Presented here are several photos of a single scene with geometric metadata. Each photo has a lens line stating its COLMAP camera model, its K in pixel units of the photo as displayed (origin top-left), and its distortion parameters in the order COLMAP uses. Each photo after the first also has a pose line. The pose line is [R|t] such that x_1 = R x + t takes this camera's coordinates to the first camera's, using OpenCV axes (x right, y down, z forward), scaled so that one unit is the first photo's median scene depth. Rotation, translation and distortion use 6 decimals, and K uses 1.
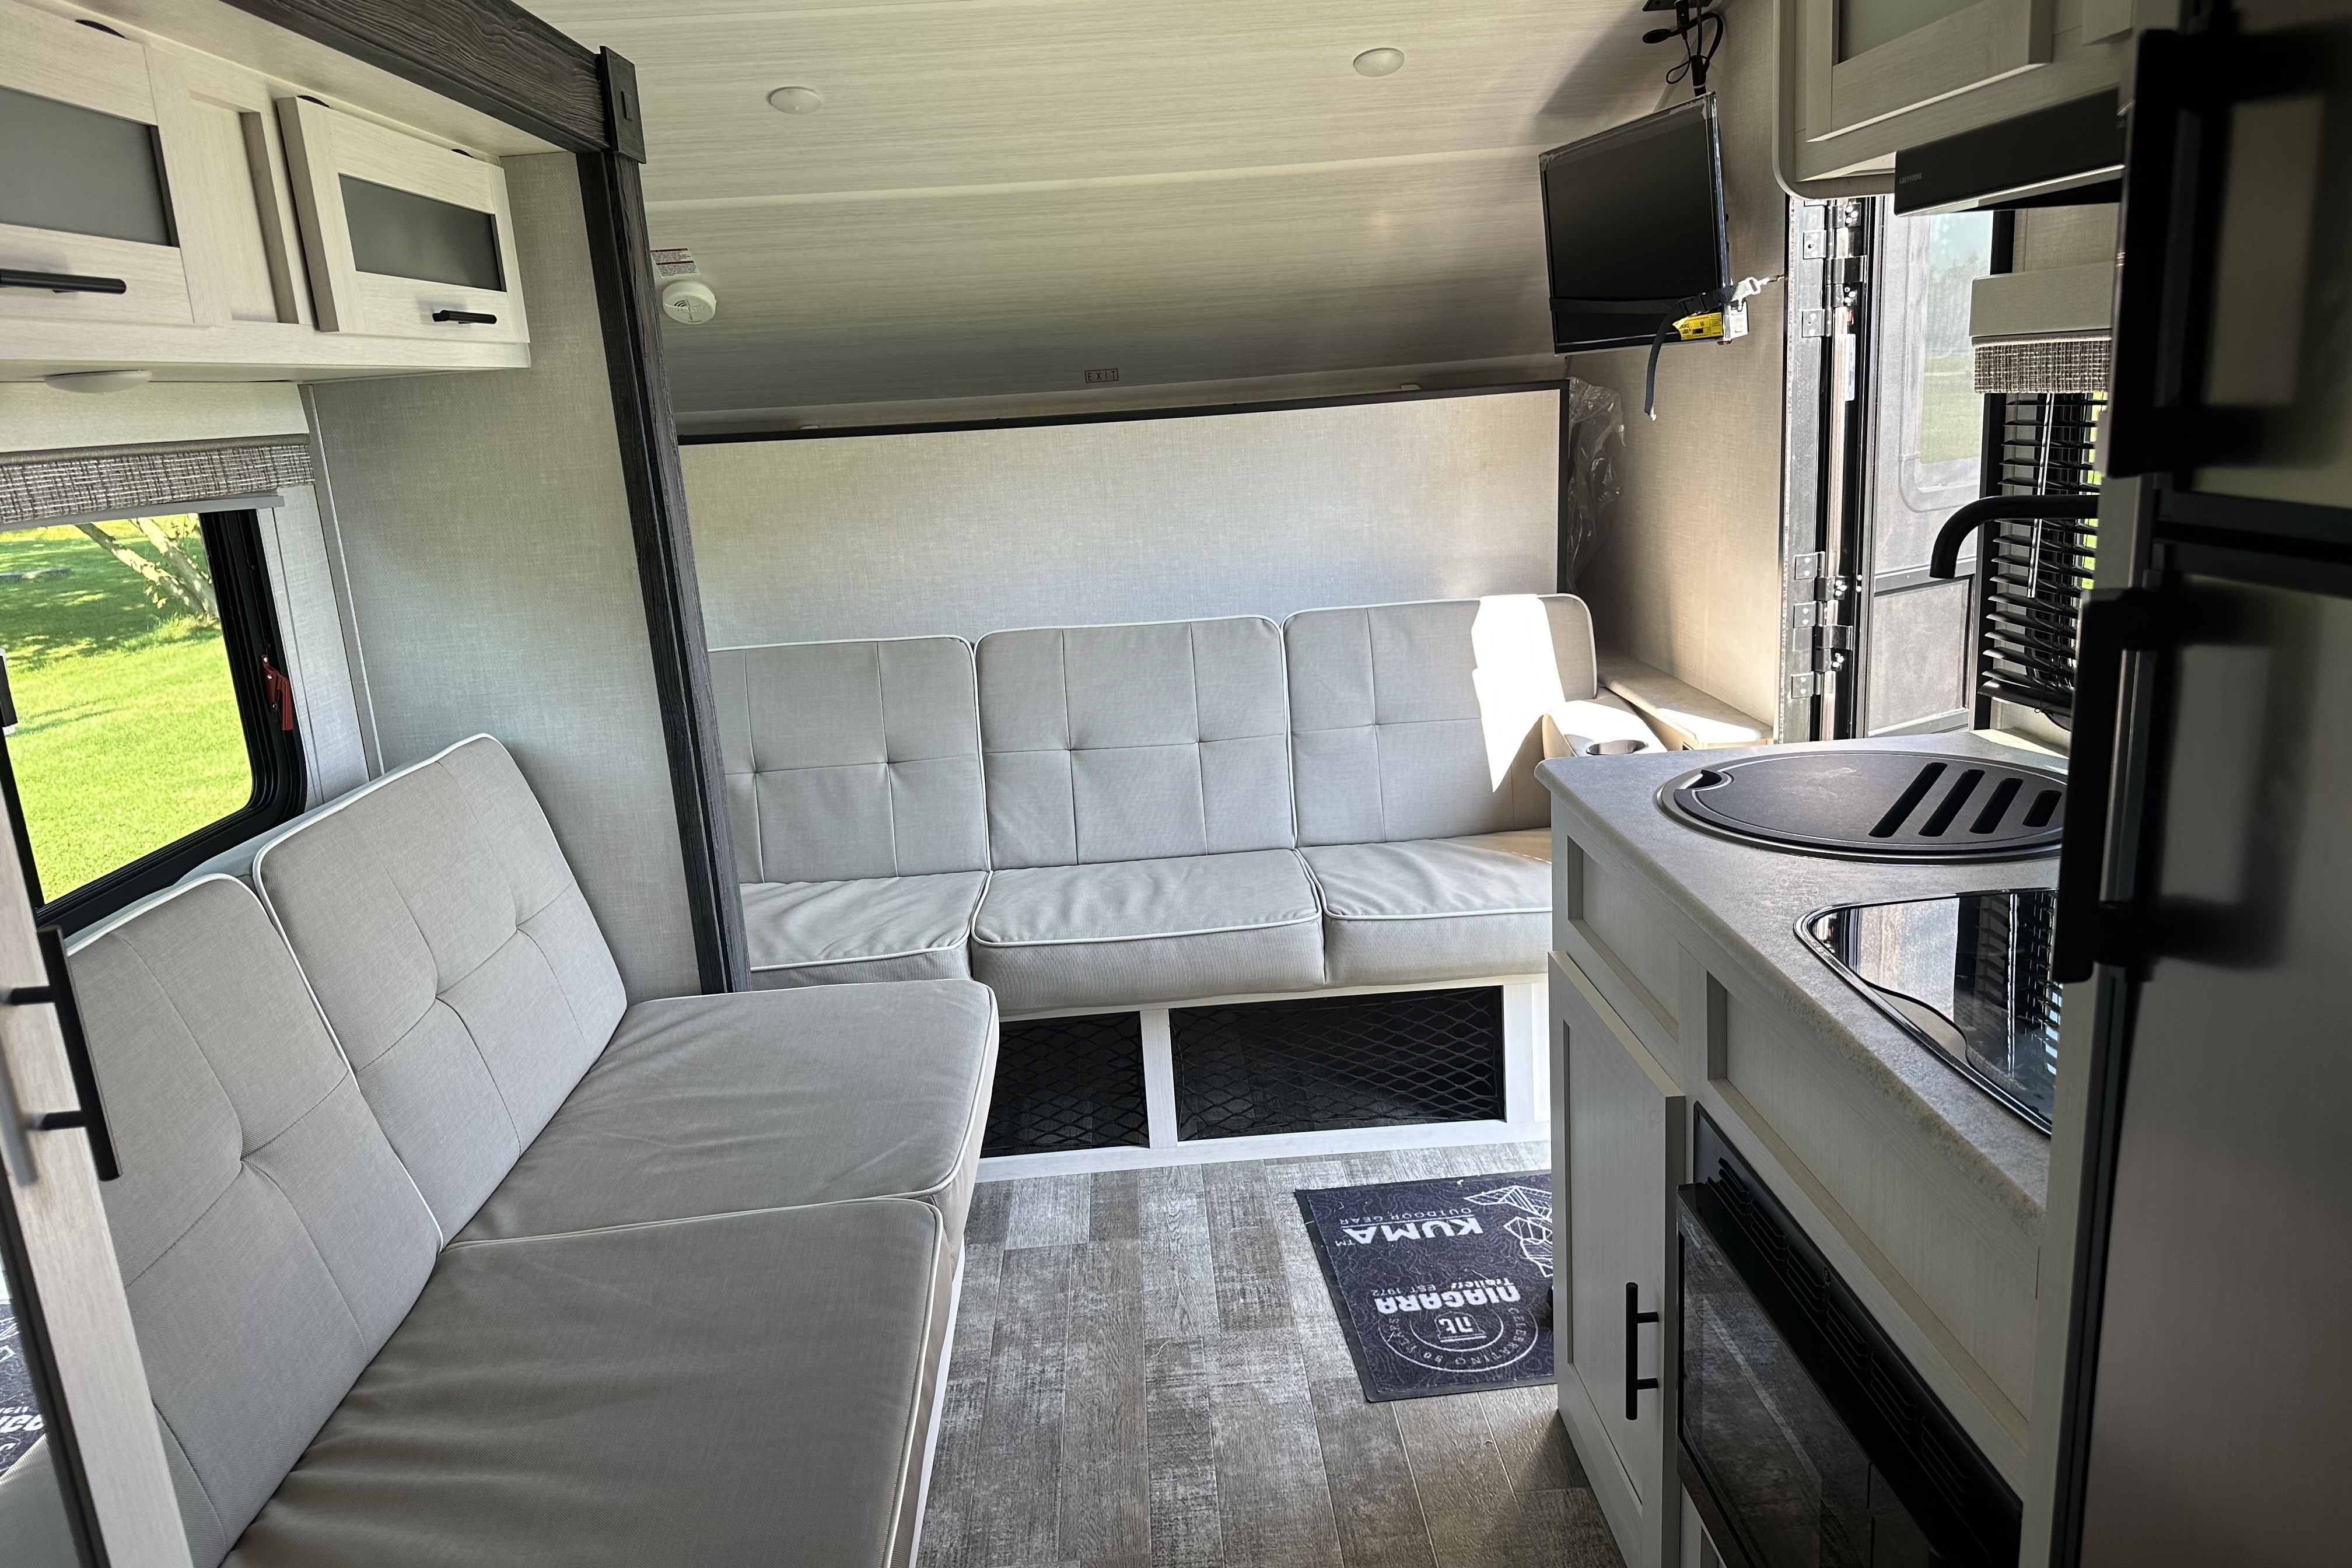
lens RADIAL K [[1661.1, 0, 1200.5], [0, 1661.1, 818.3], [0, 0, 1]] dist [0.060161, -0.069747]
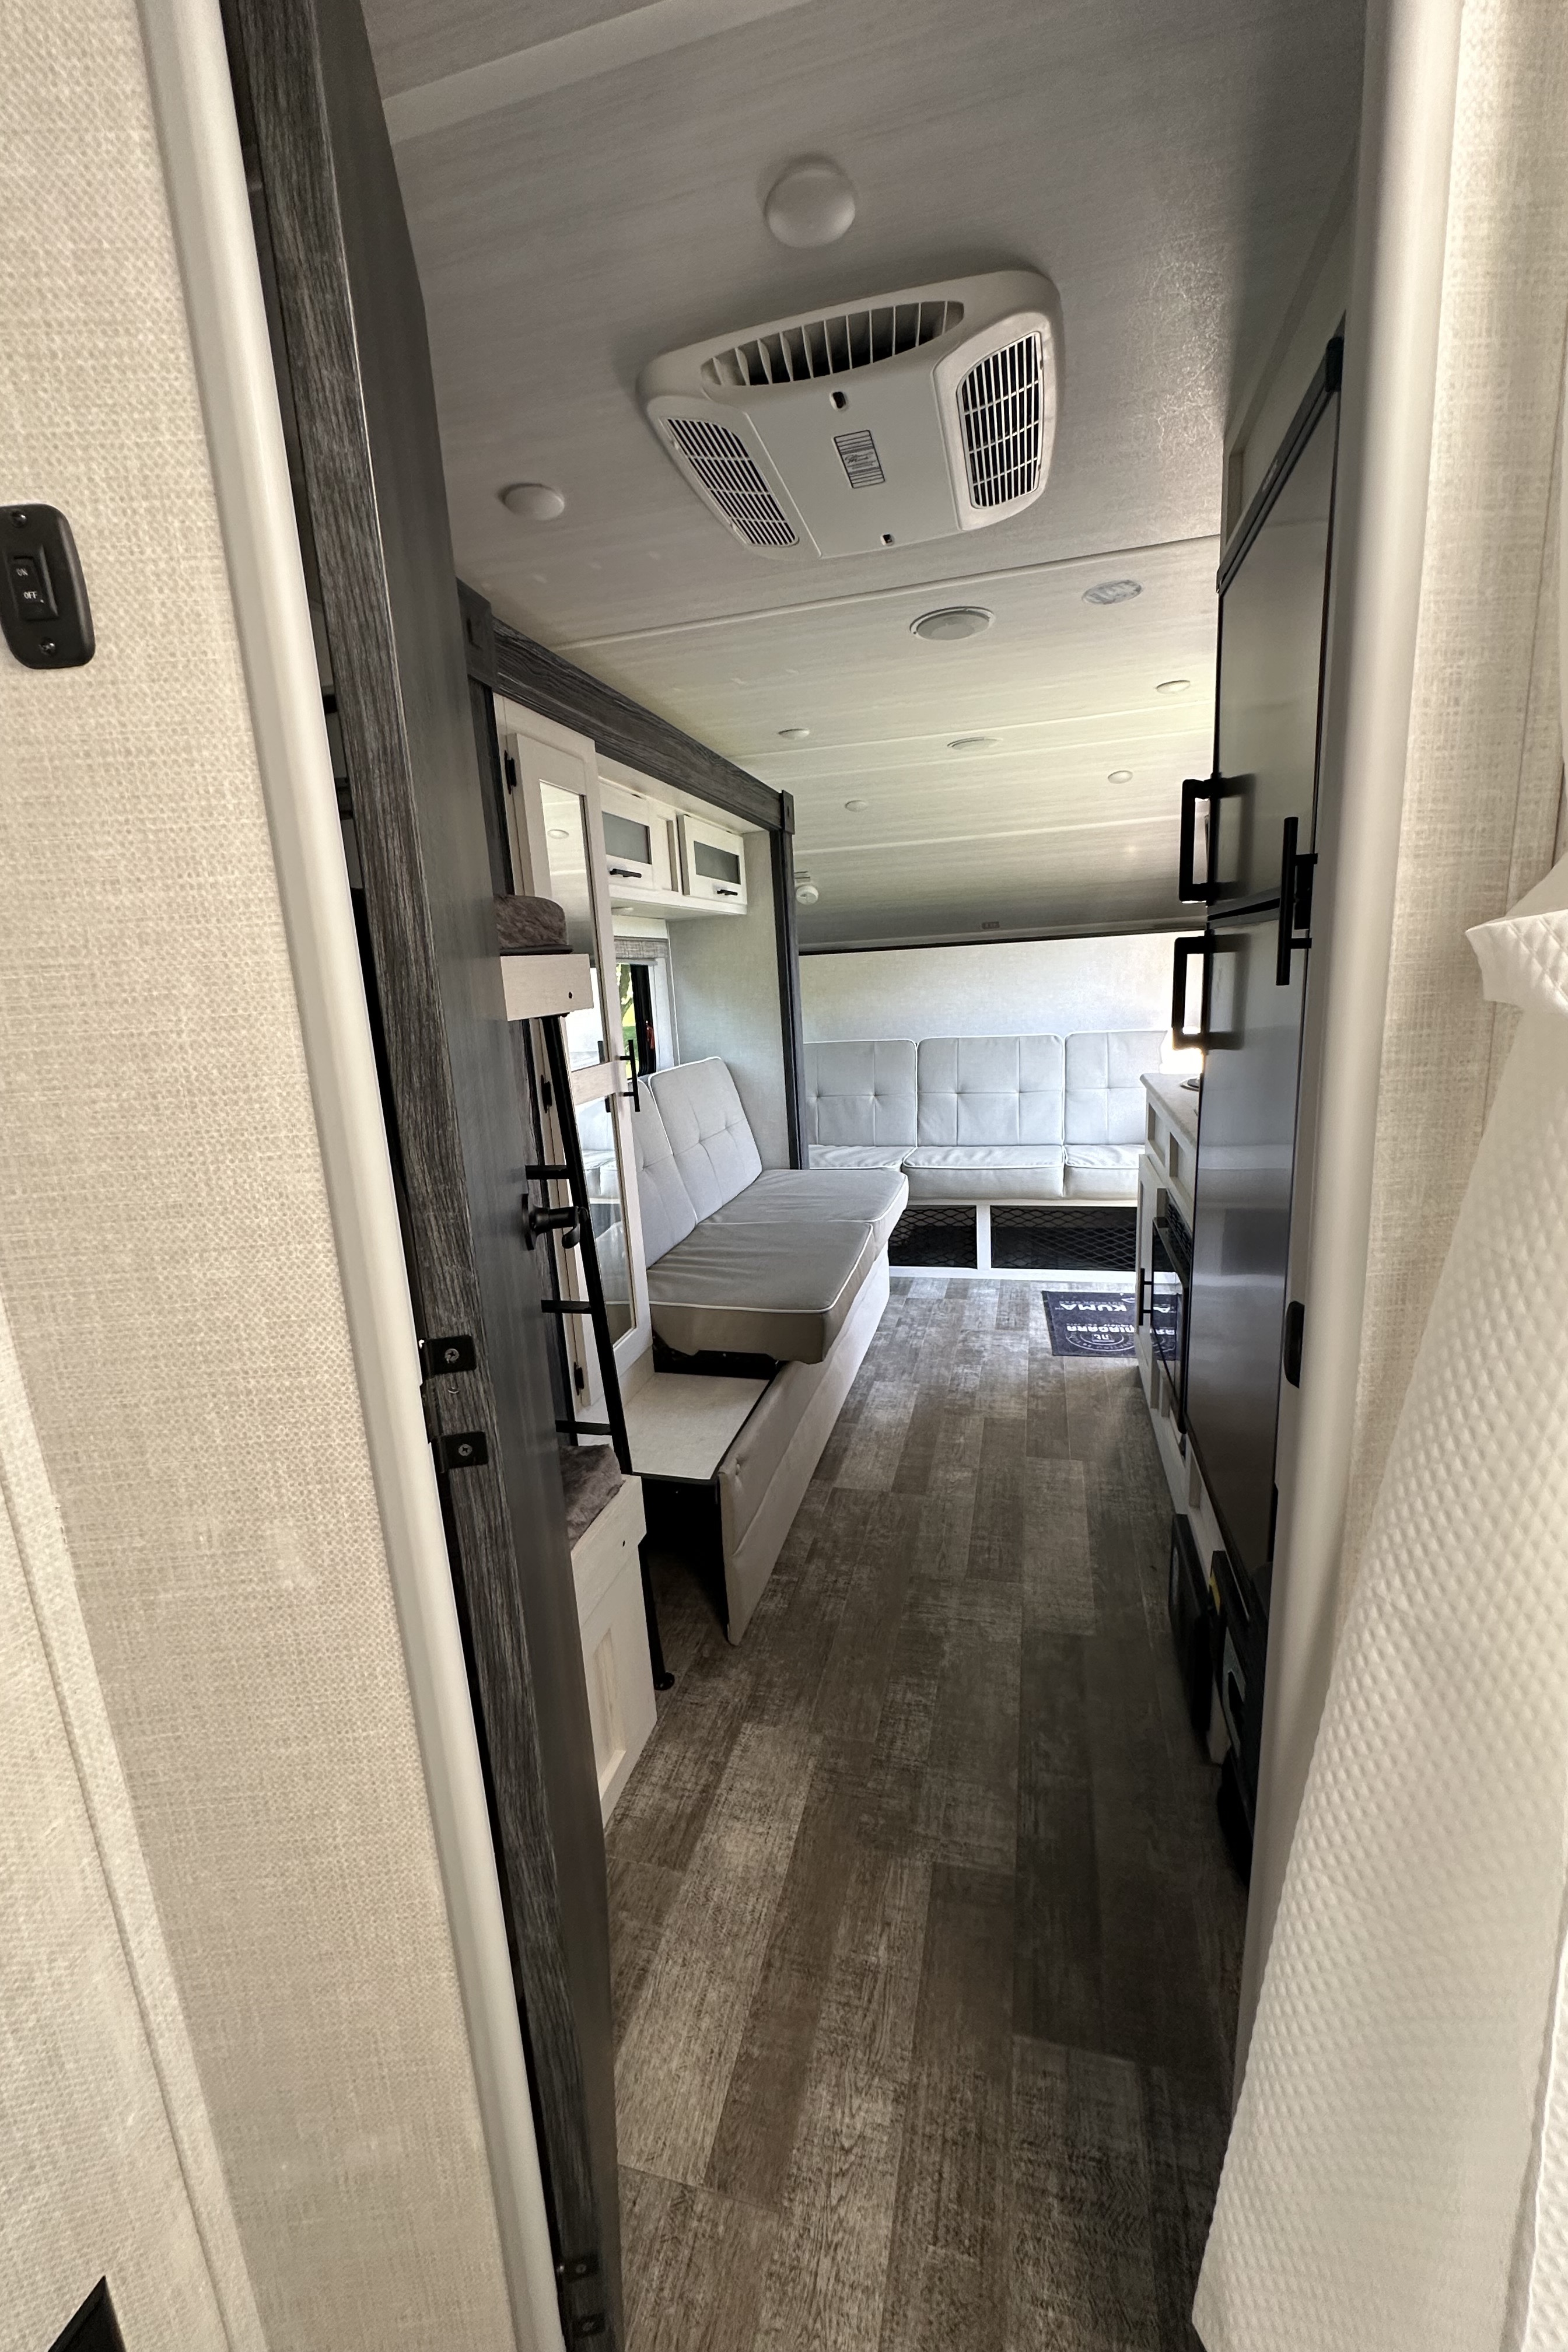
lens RADIAL K [[936.5, 0, 788.7], [0, 936.5, 1171.4], [0, 0, 1]] dist [-0.005859, 0.002108]
pose [[0.955188, 0.070309, -0.287527, 0.084726], [-0.077371, 0.996914, -0.013258, 0.114545], [0.285707, 0.034911, 0.957681, -0.281756]]
